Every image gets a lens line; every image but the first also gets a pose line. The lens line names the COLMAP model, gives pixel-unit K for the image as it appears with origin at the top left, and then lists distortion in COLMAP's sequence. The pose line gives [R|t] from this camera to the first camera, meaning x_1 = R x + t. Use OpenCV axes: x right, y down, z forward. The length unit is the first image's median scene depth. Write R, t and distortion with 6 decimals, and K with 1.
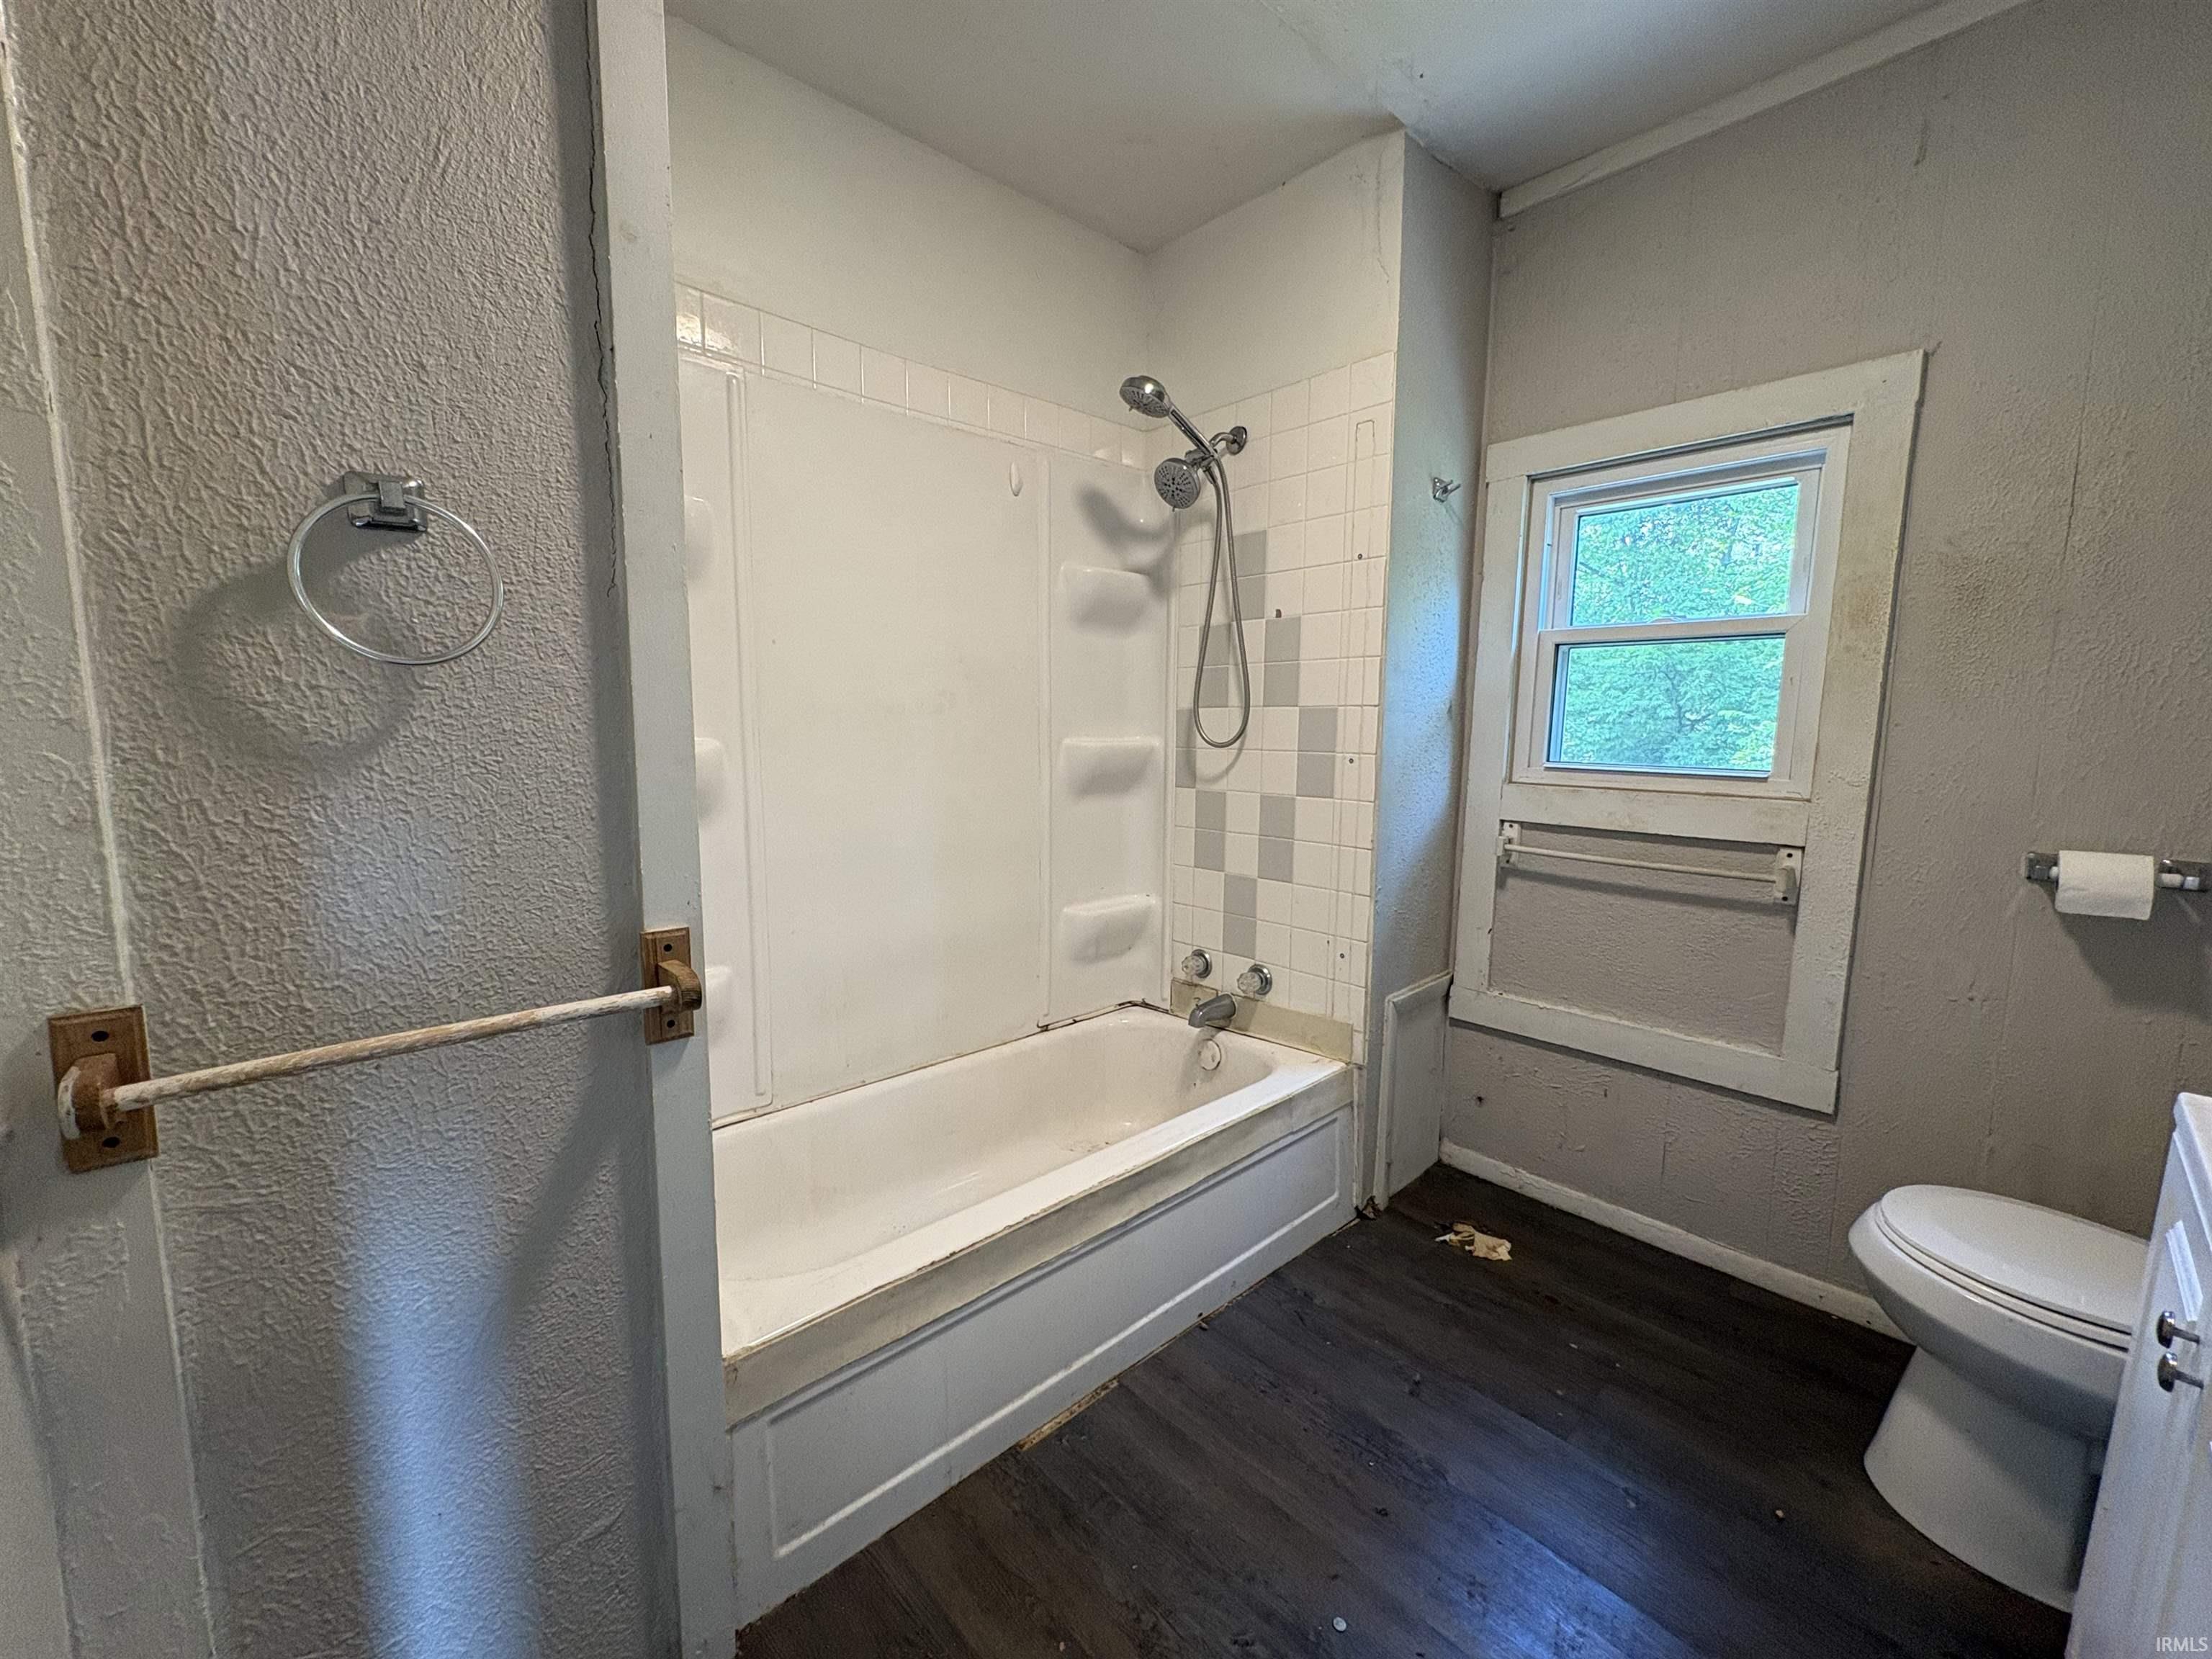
lens RADIAL K [[883.1, 0, 1106.0], [0, 883.1, 829.5], [0, 0, 1]] dist [0.000123, 0.000723]
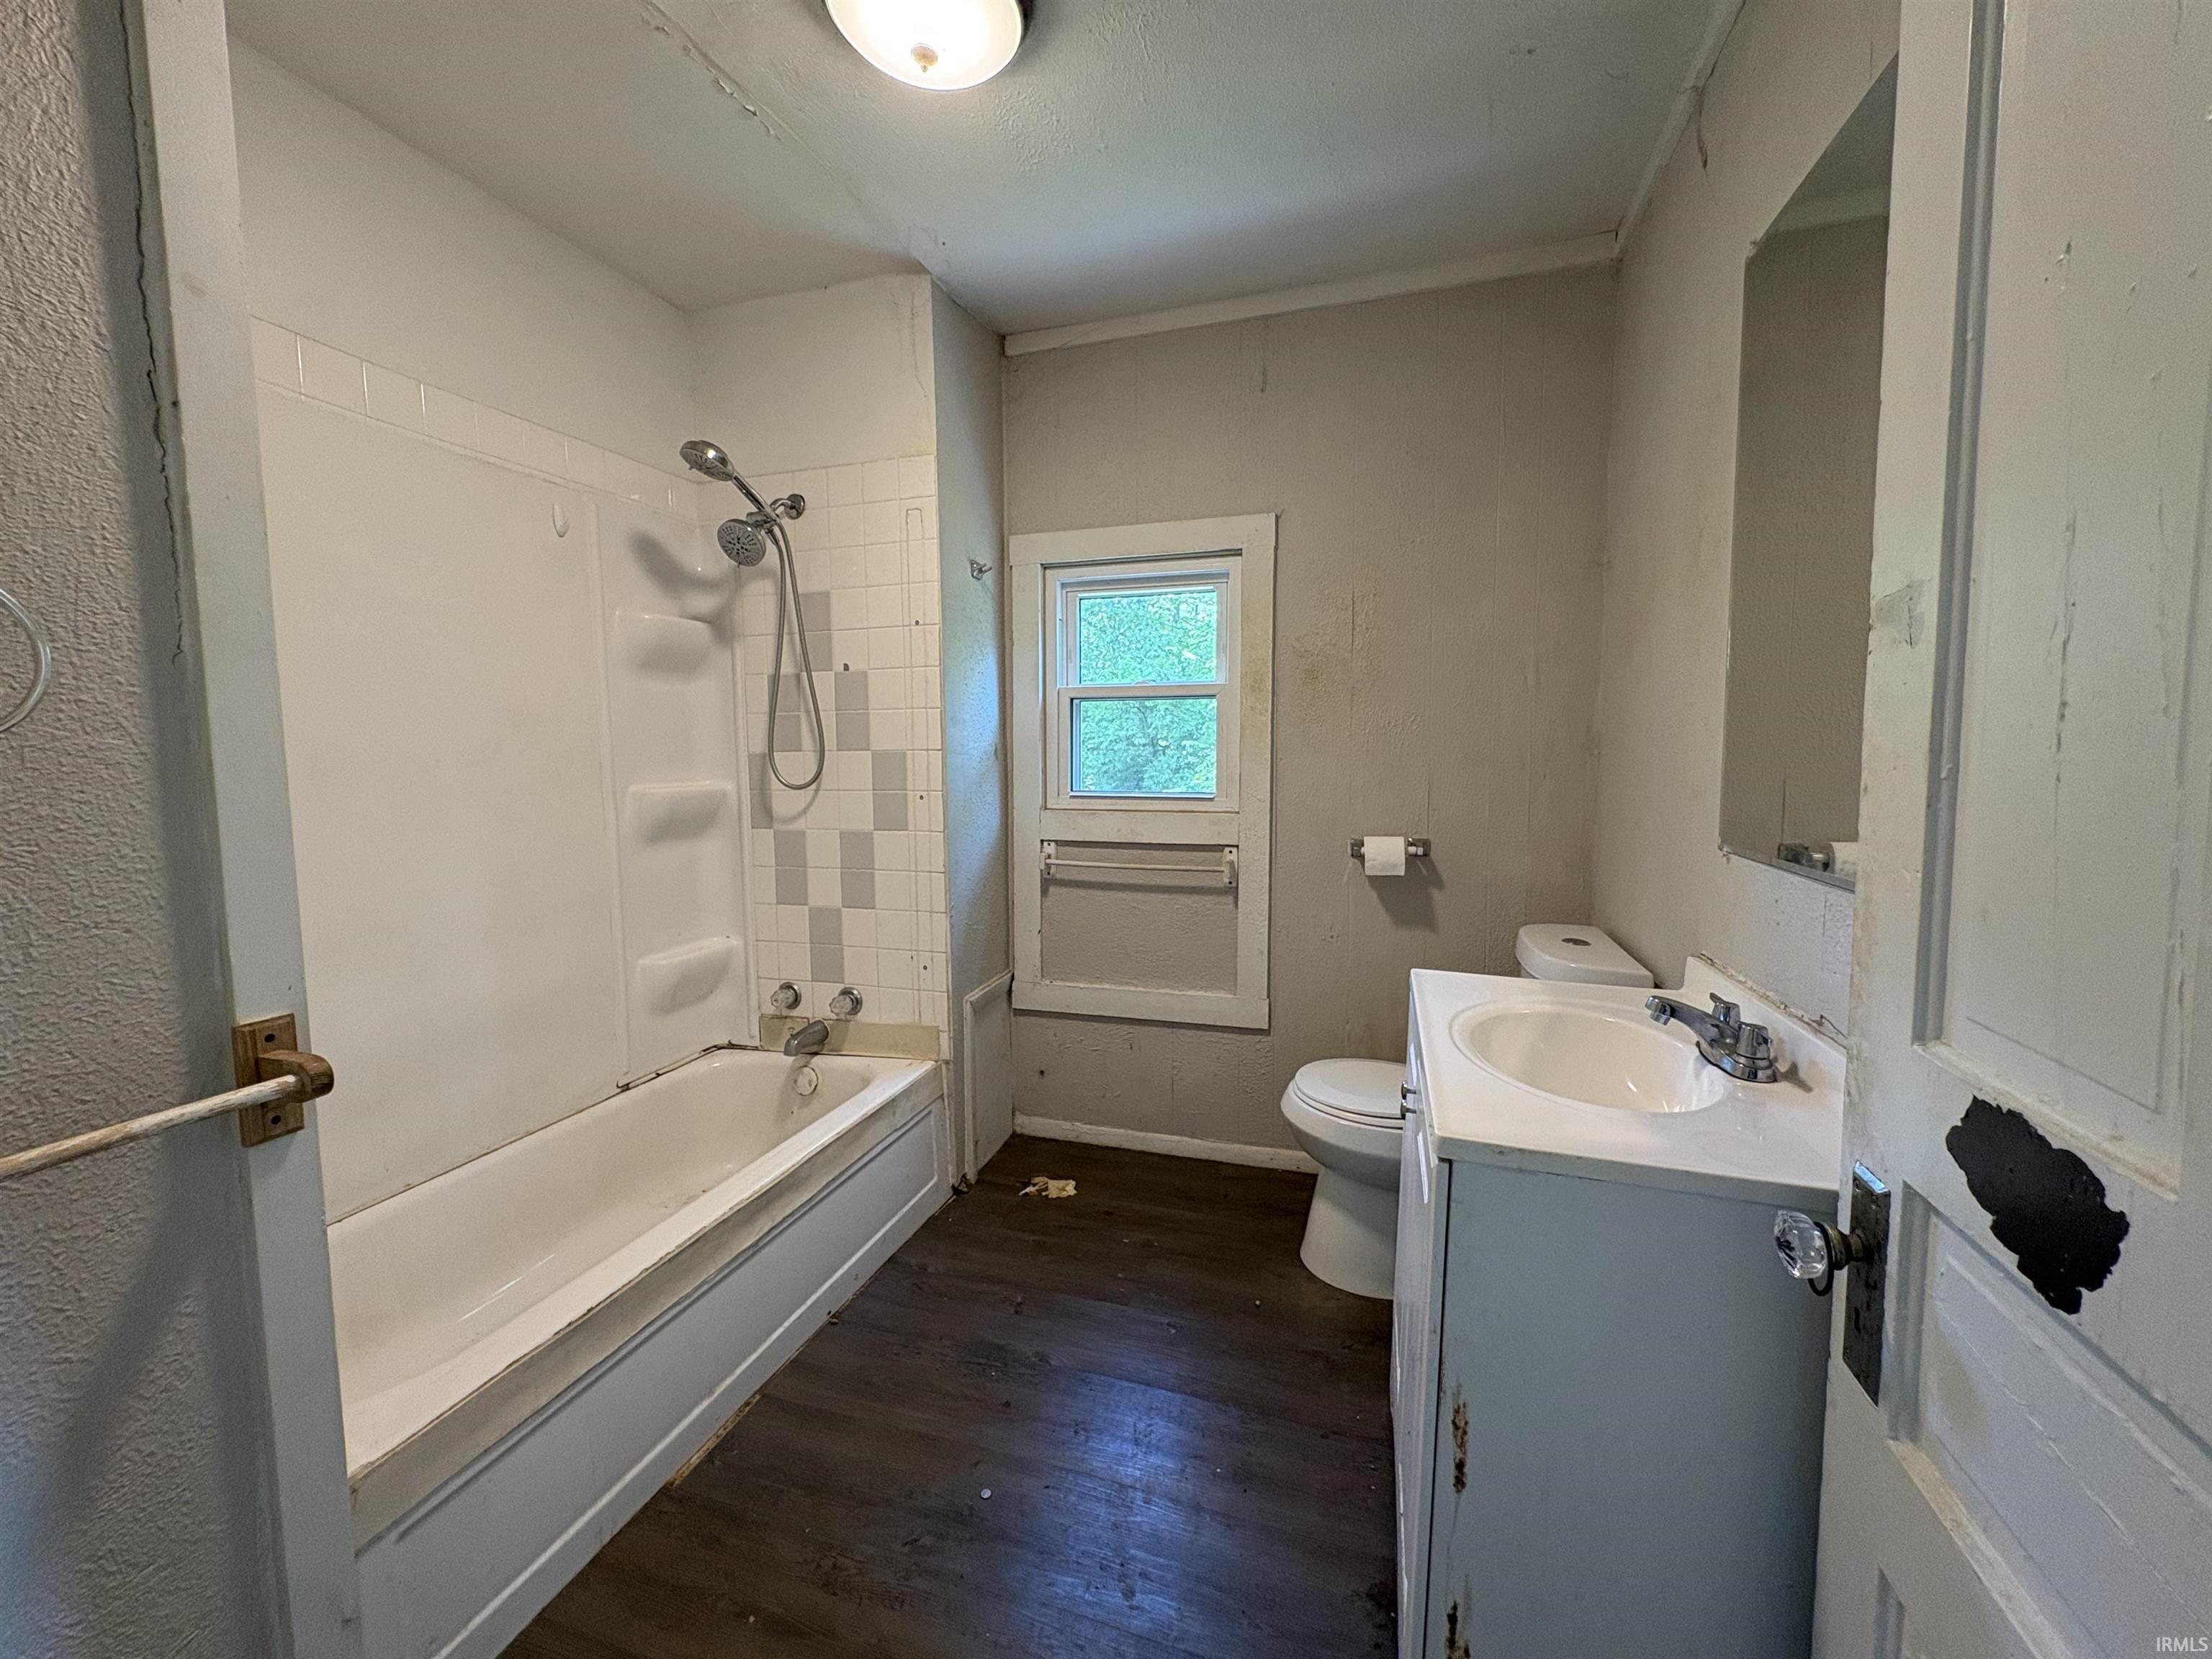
lens RADIAL K [[883.1, 0, 1106.0], [0, 883.1, 829.5], [0, 0, 1]] dist [0.000123, 0.000723]
pose [[0.868561, -0.059175, 0.492037, -0.084273], [0.074857, 0.997119, -0.012220, -0.003831], [-0.489896, 0.047446, 0.870489, -0.122196]]
